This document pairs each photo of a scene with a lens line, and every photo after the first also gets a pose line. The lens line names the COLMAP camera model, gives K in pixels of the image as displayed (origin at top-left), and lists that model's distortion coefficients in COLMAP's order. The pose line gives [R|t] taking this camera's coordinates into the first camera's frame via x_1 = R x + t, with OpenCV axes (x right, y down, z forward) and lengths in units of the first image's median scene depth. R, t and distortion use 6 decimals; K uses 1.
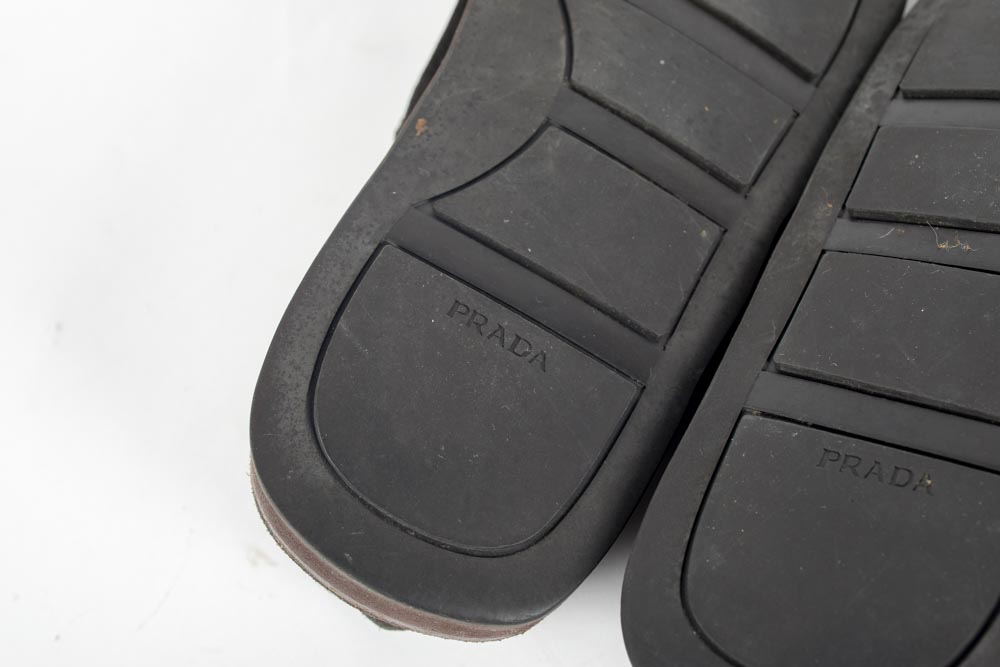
lens RADIAL K [[1994.0, 0, 500.0], [0, 1994.0, 333.5], [0, 0, 1]] dist [0.042138, 0.237559]
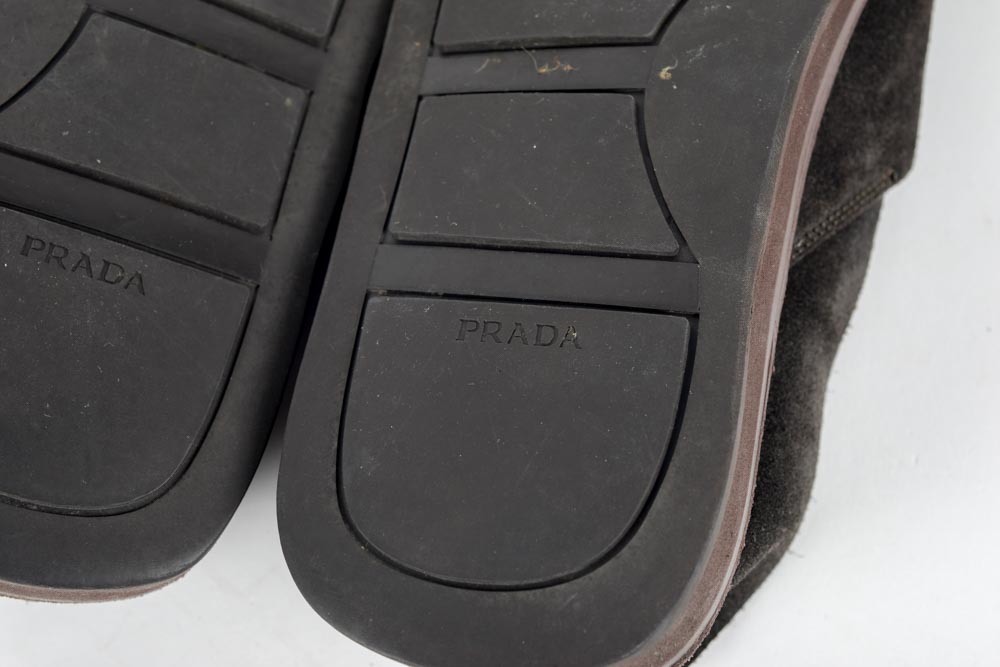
lens RADIAL K [[1994.0, 0, 500.0], [0, 1994.0, 333.5], [0, 0, 1]] dist [0.042138, 0.237559]
pose [[0.965883, -0.213450, 0.146661, 0.041222], [0.193436, 0.971148, 0.139476, -0.057969], [-0.172200, -0.106348, 0.979304, 0.088722]]
